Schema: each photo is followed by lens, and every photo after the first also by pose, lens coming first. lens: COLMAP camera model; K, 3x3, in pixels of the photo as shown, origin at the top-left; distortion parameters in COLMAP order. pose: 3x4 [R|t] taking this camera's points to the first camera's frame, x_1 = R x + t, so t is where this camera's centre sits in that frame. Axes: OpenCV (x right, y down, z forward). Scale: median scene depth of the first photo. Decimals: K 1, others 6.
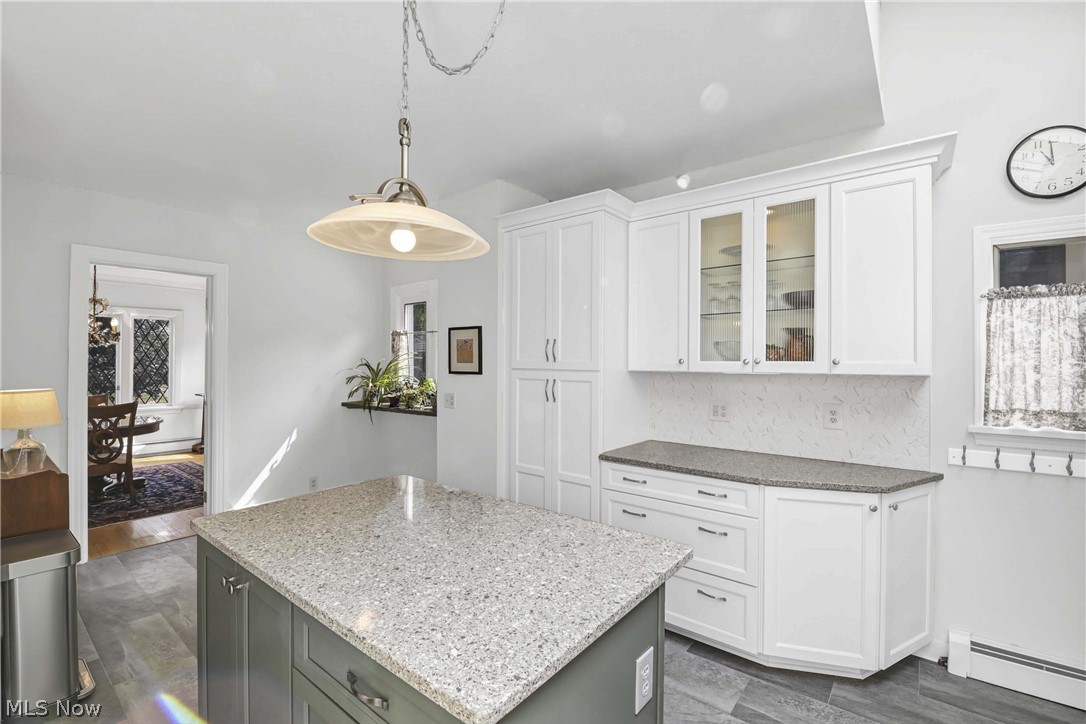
lens RADIAL K [[475.5, 0, 538.4], [0, 475.5, 366.1], [0, 0, 1]] dist [-0.018636, -0.000342]
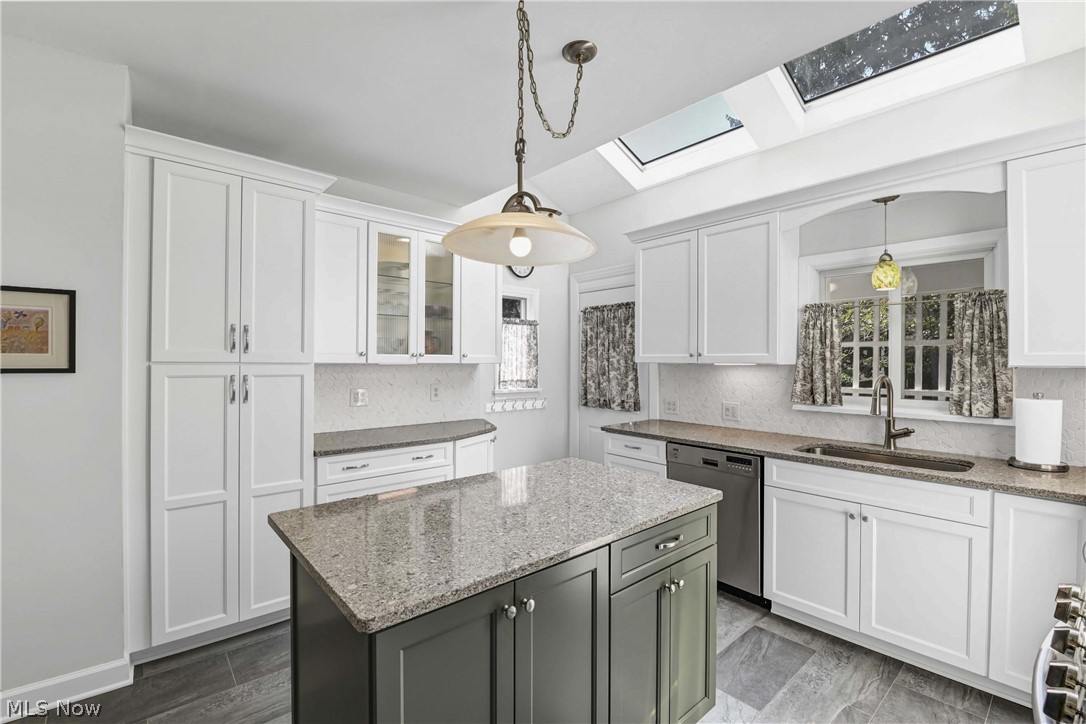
lens RADIAL K [[475.8, 0, 544.6], [0, 475.8, 359.4], [0, 0, 1]] dist [-0.024415, -0.000209]
pose [[0.173447, -0.001145, 0.984842, -0.852309], [0.004229, 0.999991, 0.000418, 0.005079], [-0.984834, 0.004092, 0.173451, 0.455656]]
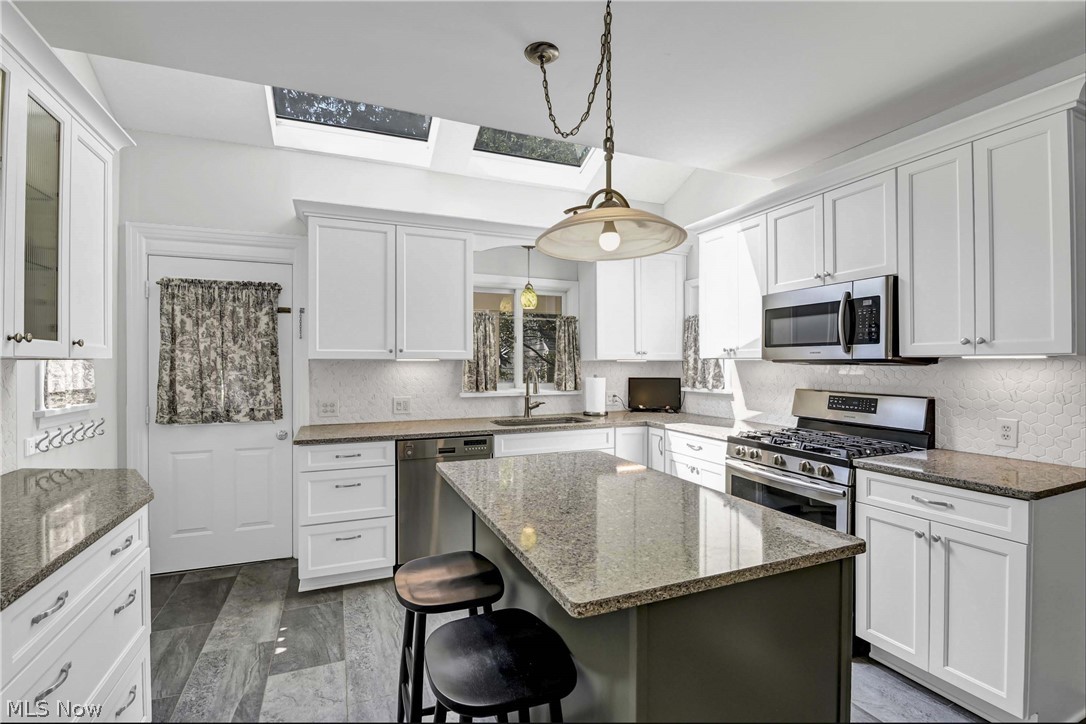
lens RADIAL K [[475.8, 0, 544.6], [0, 475.8, 359.4], [0, 0, 1]] dist [-0.024415, -0.000209]
pose [[-0.885181, 0.000692, 0.465245, -0.425227], [0.001172, 0.999999, 0.000744, 0.019278], [-0.465244, 0.001204, -0.885181, 1.296972]]
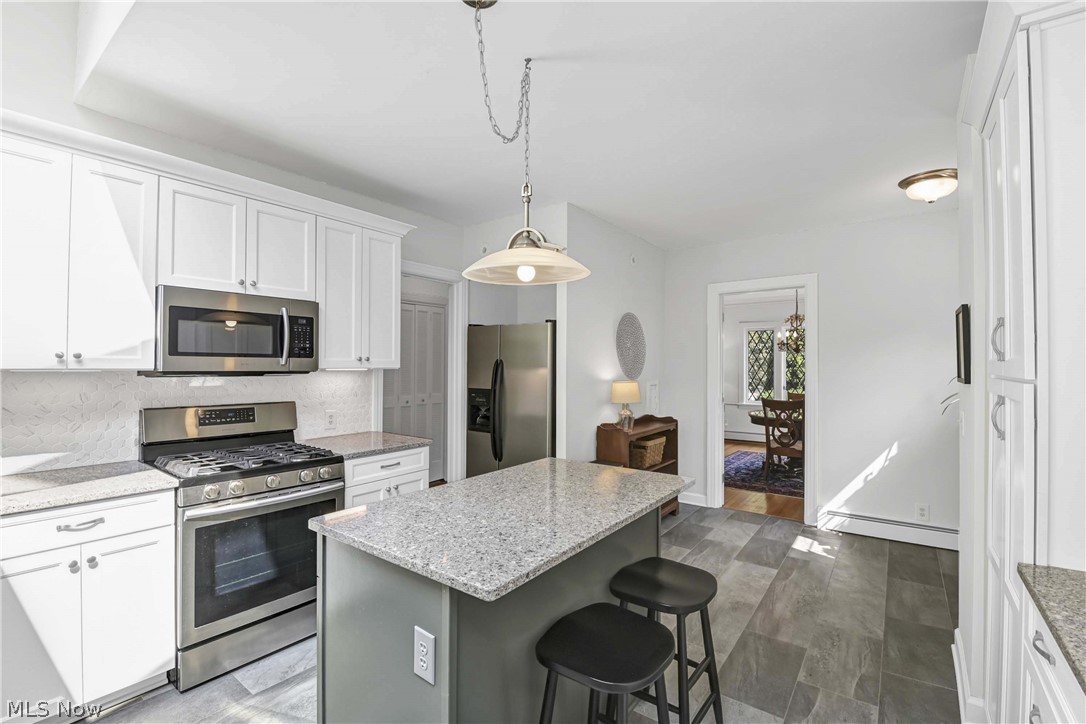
lens RADIAL K [[484.0, 0, 549.1], [0, 484.0, 360.6], [0, 0, 1]] dist [-0.012912, 0.000004]
pose [[0.044701, -0.010751, -0.998943, 0.669882], [-0.012475, 0.999858, -0.011319, 0.000099], [0.998923, 0.012968, 0.044560, 0.613453]]
